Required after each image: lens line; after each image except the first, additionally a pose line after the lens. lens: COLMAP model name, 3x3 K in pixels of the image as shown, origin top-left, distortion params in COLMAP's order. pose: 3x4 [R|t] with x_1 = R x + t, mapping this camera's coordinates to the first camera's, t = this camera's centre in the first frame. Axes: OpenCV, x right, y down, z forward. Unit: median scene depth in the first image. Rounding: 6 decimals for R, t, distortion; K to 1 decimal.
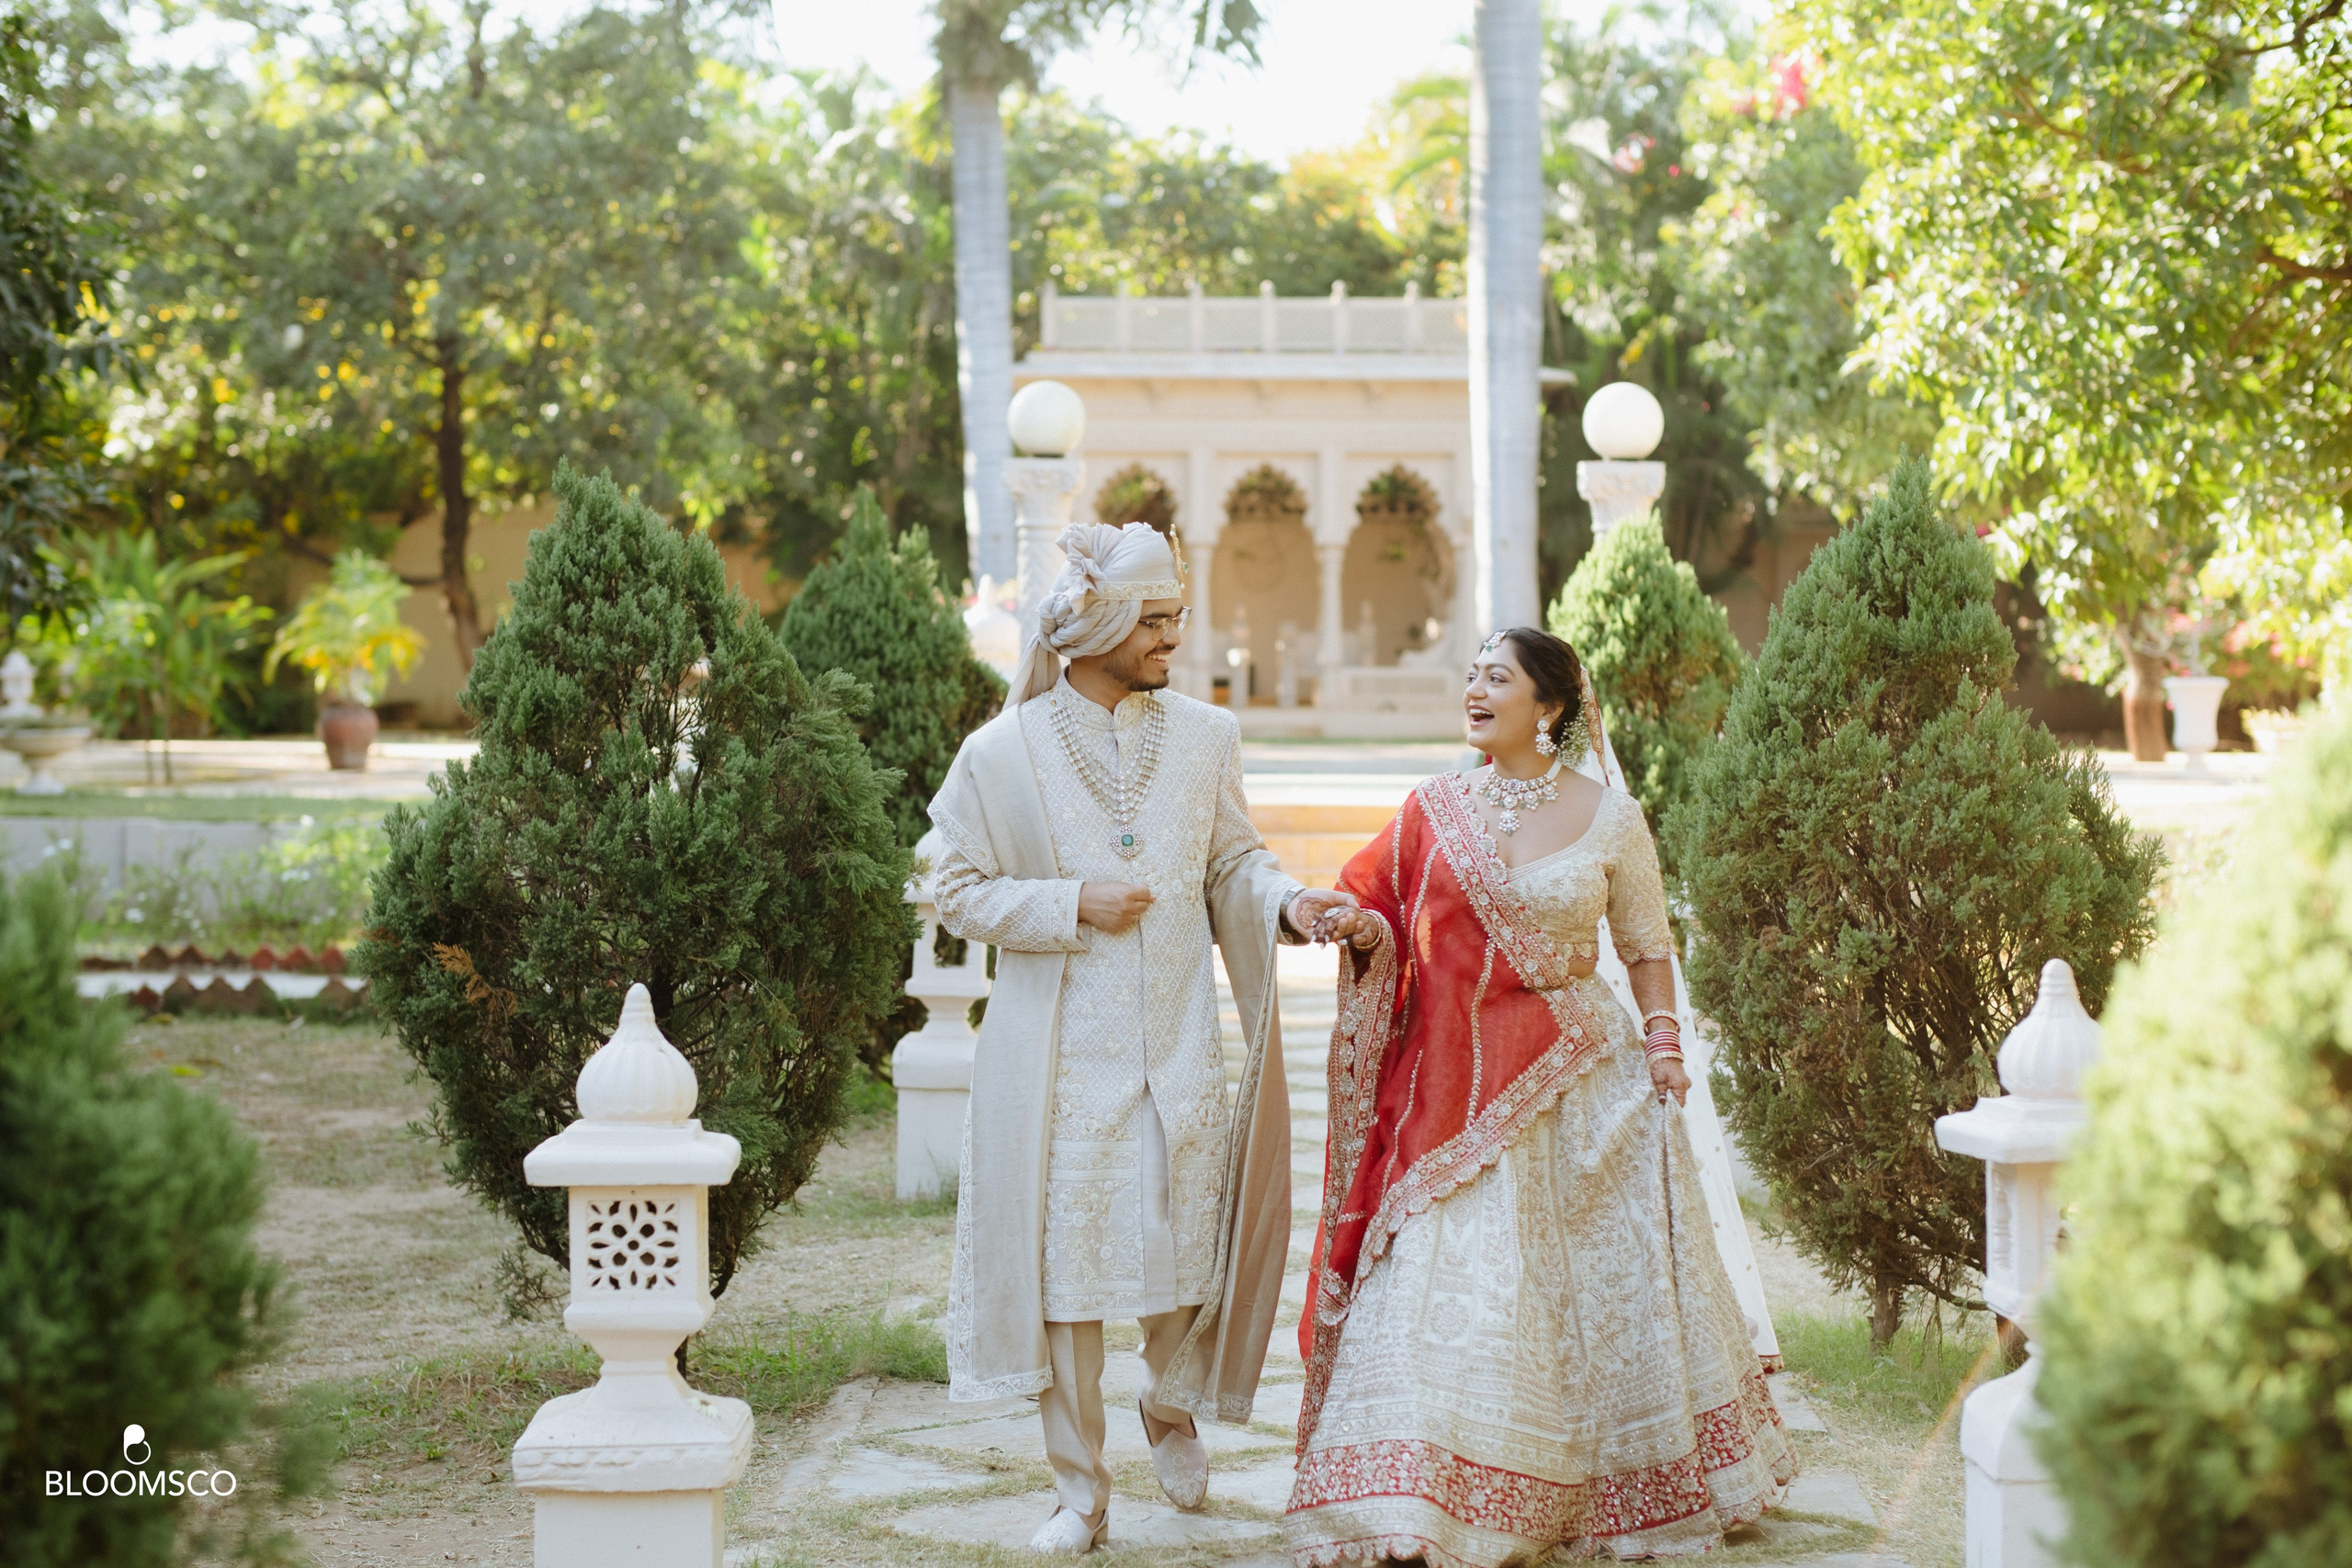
lens RADIAL K [[5199.8, 0, 1176.0], [0, 5199.8, 784.0], [0, 0, 1]] dist [0.036502, 0.282134]
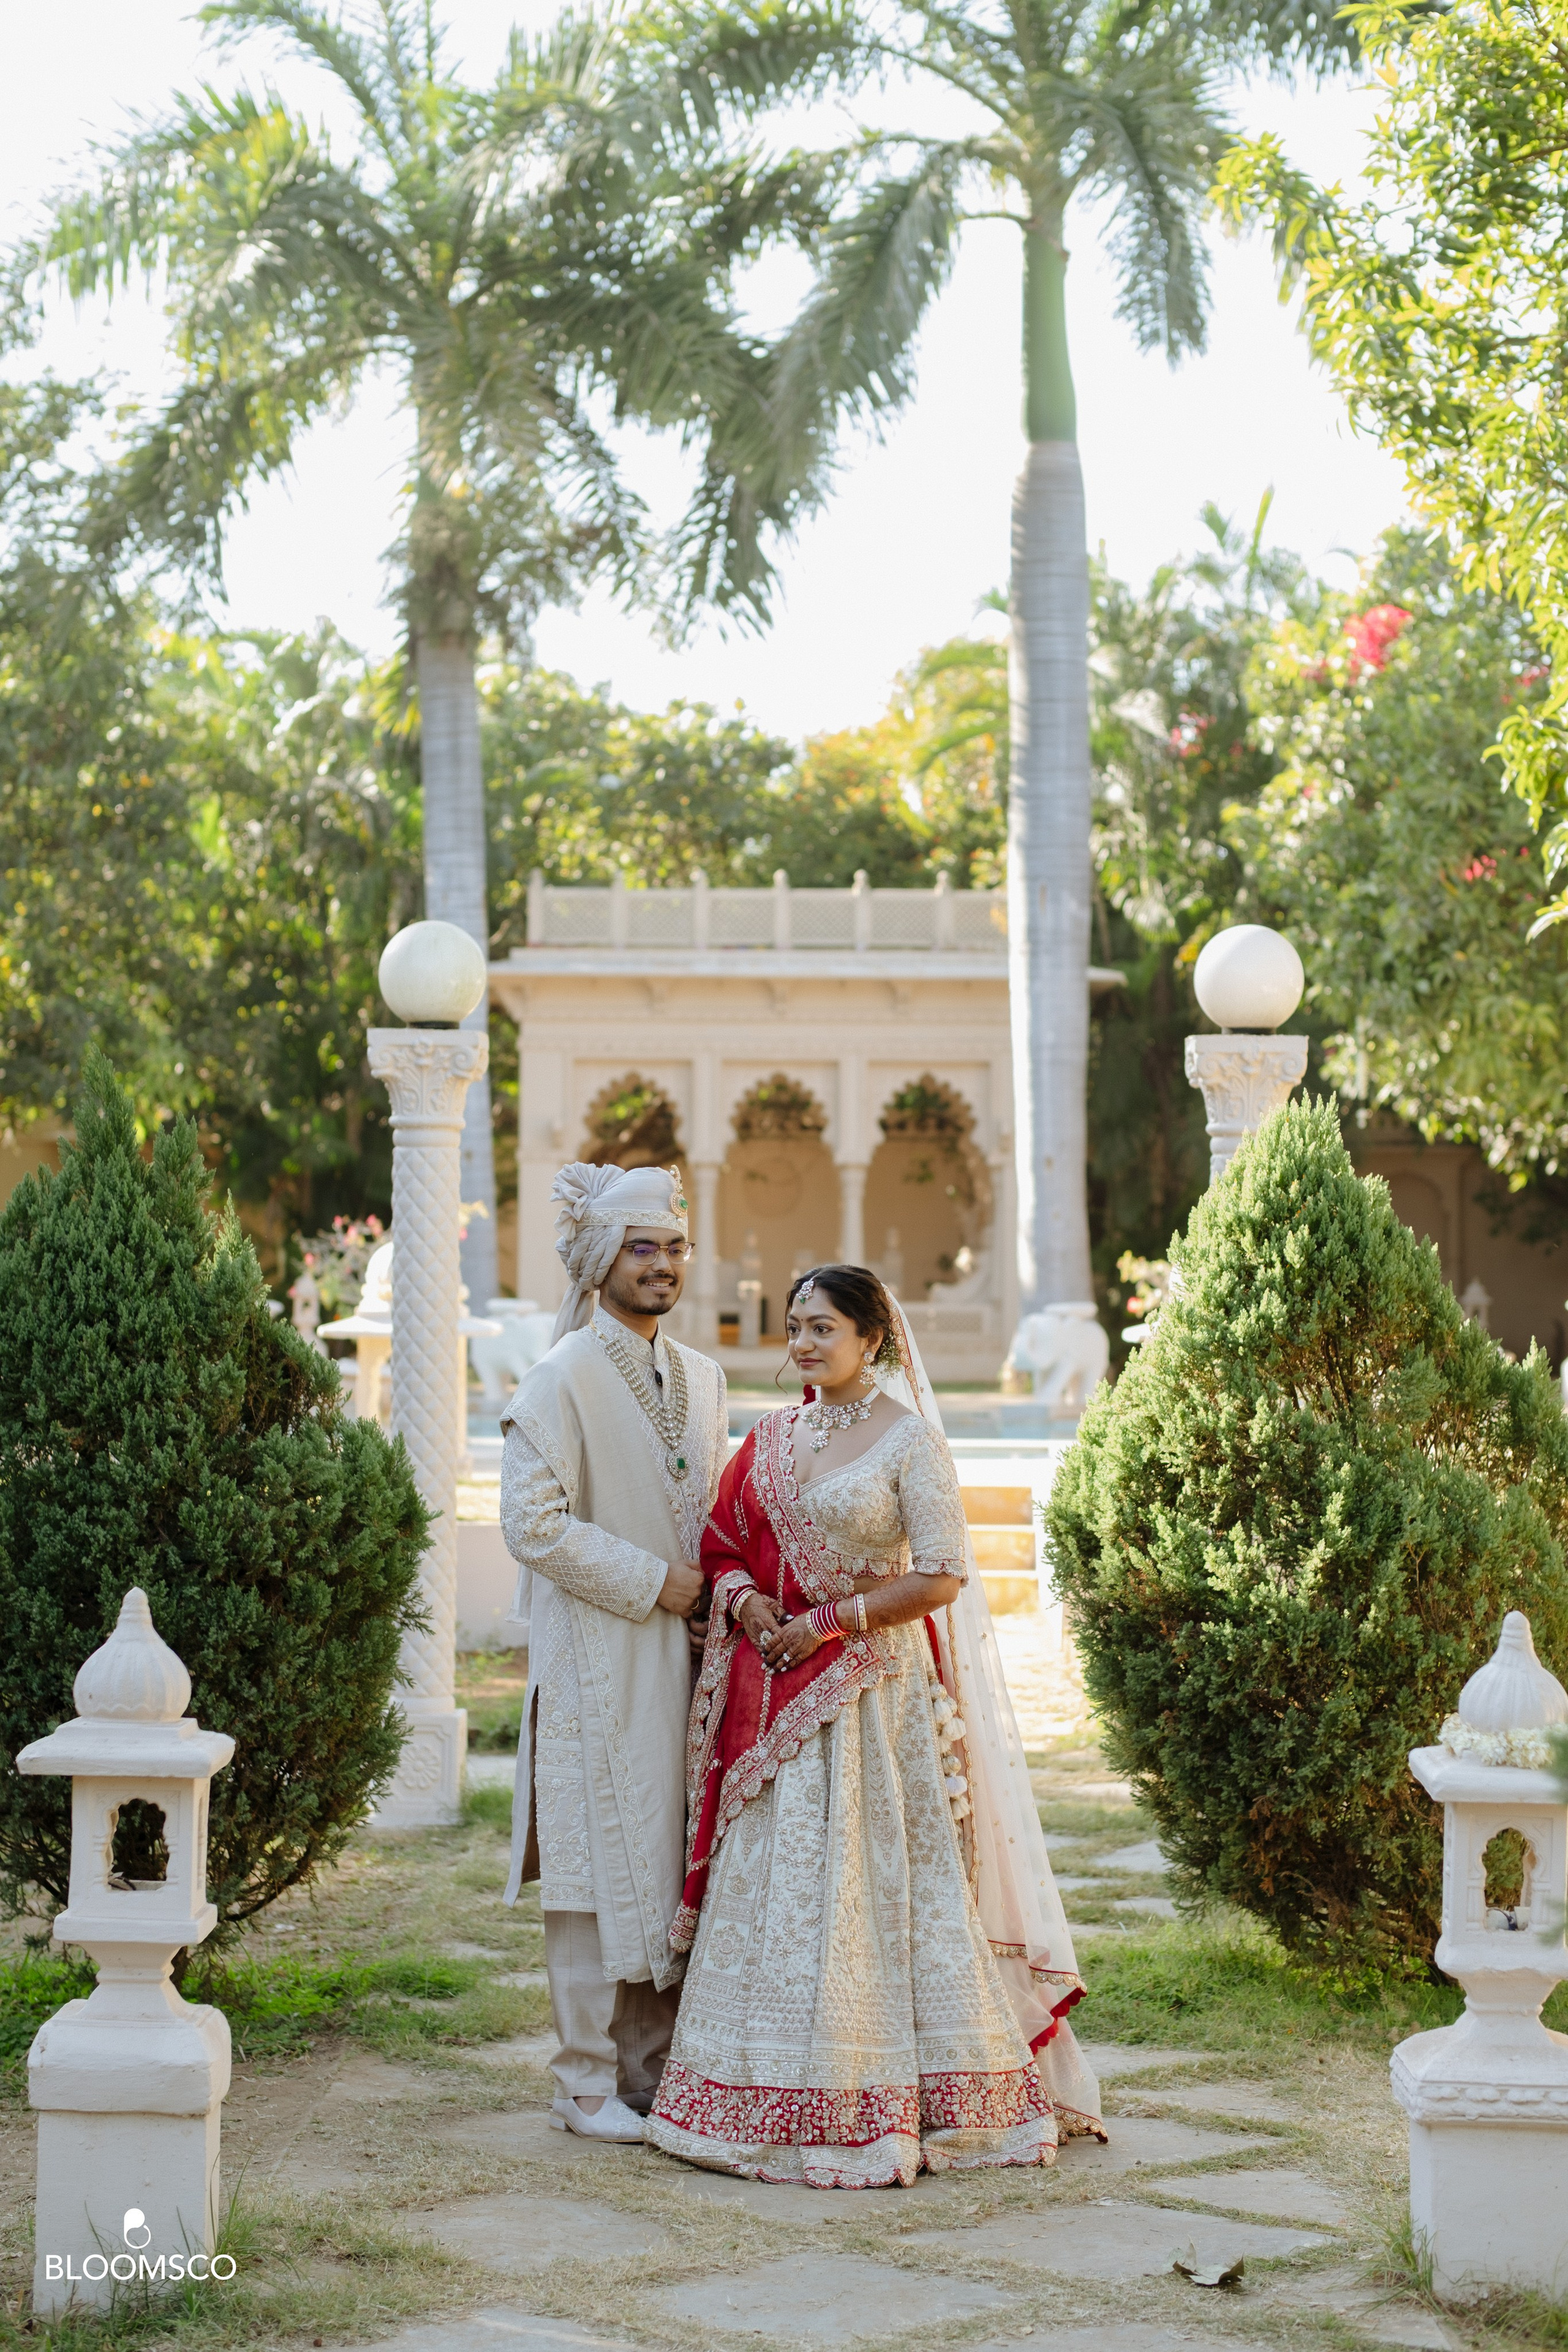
lens RADIAL K [[5200.3, 0, 784.0], [0, 5200.3, 1176.0], [0, 0, 1]] dist [0.036502, 0.282134]
pose [[0.999882, 0.000771, 0.015348, 0.004611], [-0.000082, 0.998993, -0.044862, -0.004240], [-0.015367, 0.044855, 0.998875, 0.113389]]
